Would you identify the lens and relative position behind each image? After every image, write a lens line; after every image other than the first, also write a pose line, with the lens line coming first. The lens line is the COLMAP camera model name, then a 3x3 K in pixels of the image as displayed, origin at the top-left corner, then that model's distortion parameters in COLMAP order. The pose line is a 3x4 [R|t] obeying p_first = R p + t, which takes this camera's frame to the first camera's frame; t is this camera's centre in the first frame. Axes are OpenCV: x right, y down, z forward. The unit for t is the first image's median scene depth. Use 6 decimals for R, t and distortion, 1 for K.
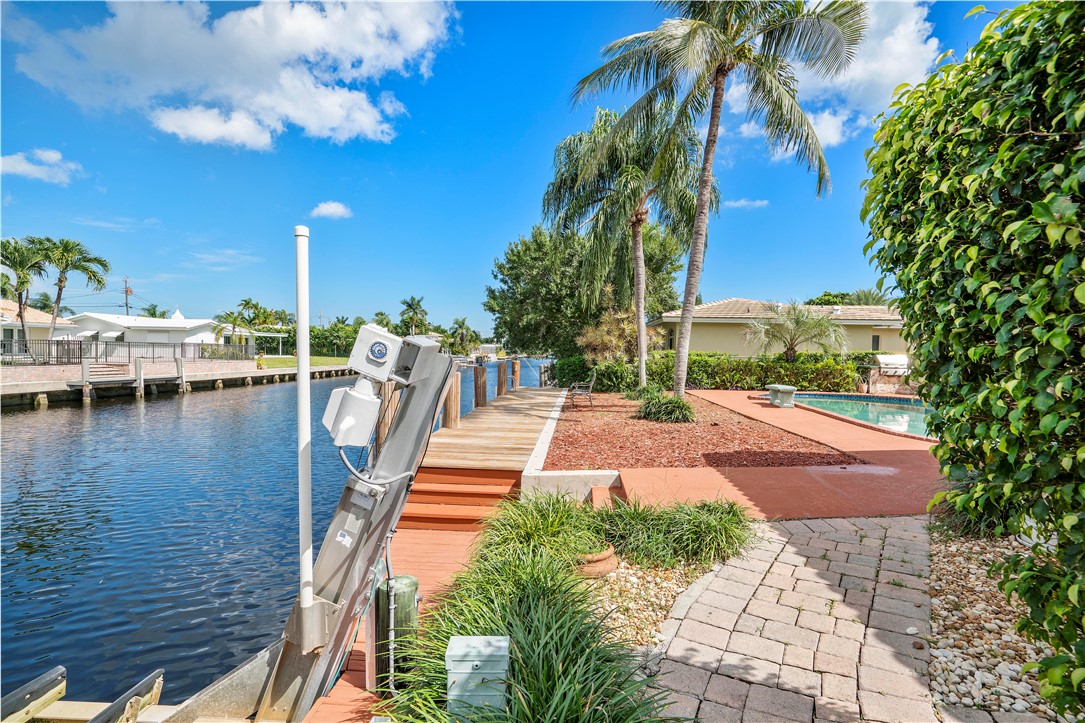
lens RADIAL K [[492.0, 0, 538.2], [0, 492.0, 361.6], [0, 0, 1]] dist [-0.001285, 0.001024]
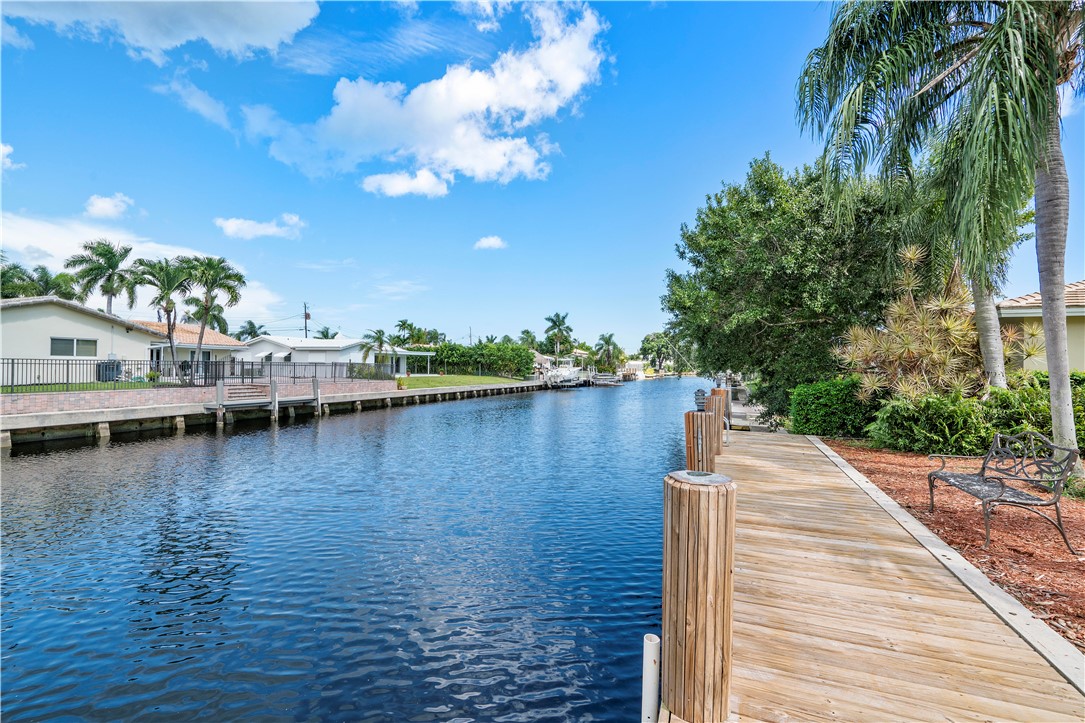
lens RADIAL K [[492.0, 0, 538.2], [0, 492.0, 361.6], [0, 0, 1]] dist [-0.001285, 0.001024]
pose [[0.958394, -0.008472, -0.285323, -0.041746], [-0.001470, 0.999400, -0.034613, -0.006185], [0.285445, 0.033592, 0.957806, 0.169404]]
